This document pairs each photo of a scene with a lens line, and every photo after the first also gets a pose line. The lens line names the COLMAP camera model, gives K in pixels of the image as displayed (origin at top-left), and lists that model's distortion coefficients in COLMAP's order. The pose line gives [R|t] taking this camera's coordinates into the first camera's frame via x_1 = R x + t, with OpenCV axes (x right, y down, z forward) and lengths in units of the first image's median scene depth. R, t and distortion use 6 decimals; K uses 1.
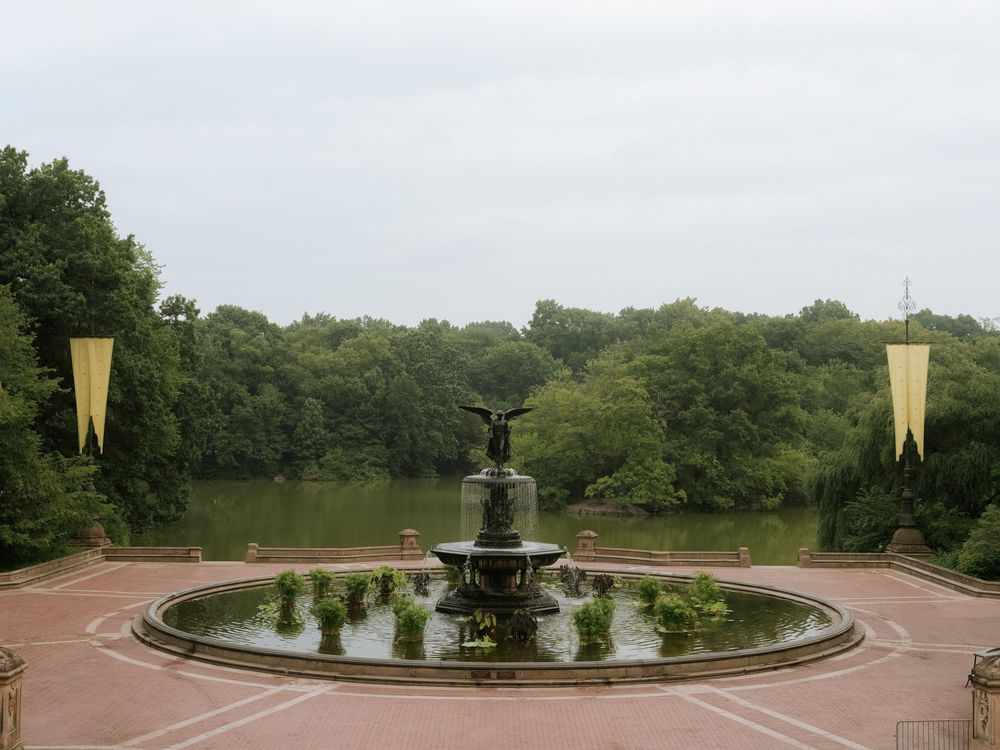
lens RADIAL K [[1308.0, 0, 500.0], [0, 1308.0, 375.0], [0, 0, 1]] dist [0.000126, -0.024155]
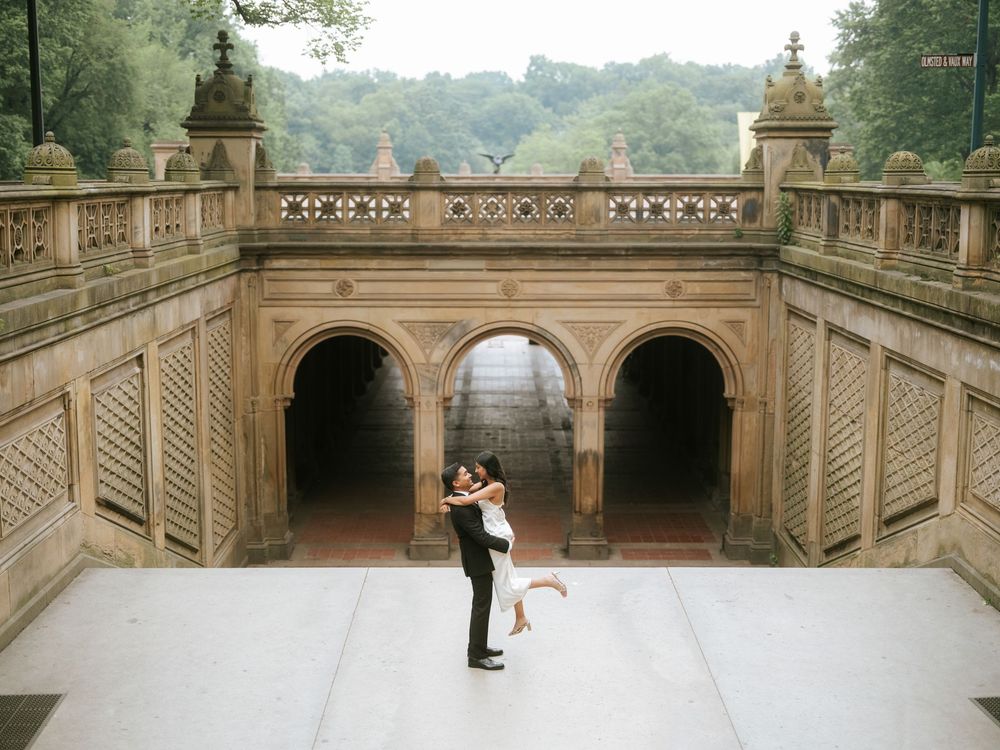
lens RADIAL K [[1308.0, 0, 500.0], [0, 1308.0, 375.0], [0, 0, 1]] dist [0.000126, -0.024155]
pose [[0.999981, -0.005906, 0.001755, -0.001128], [0.005457, 0.981185, 0.192990, -0.005976], [-0.002861, -0.192977, 0.981199, -0.214705]]
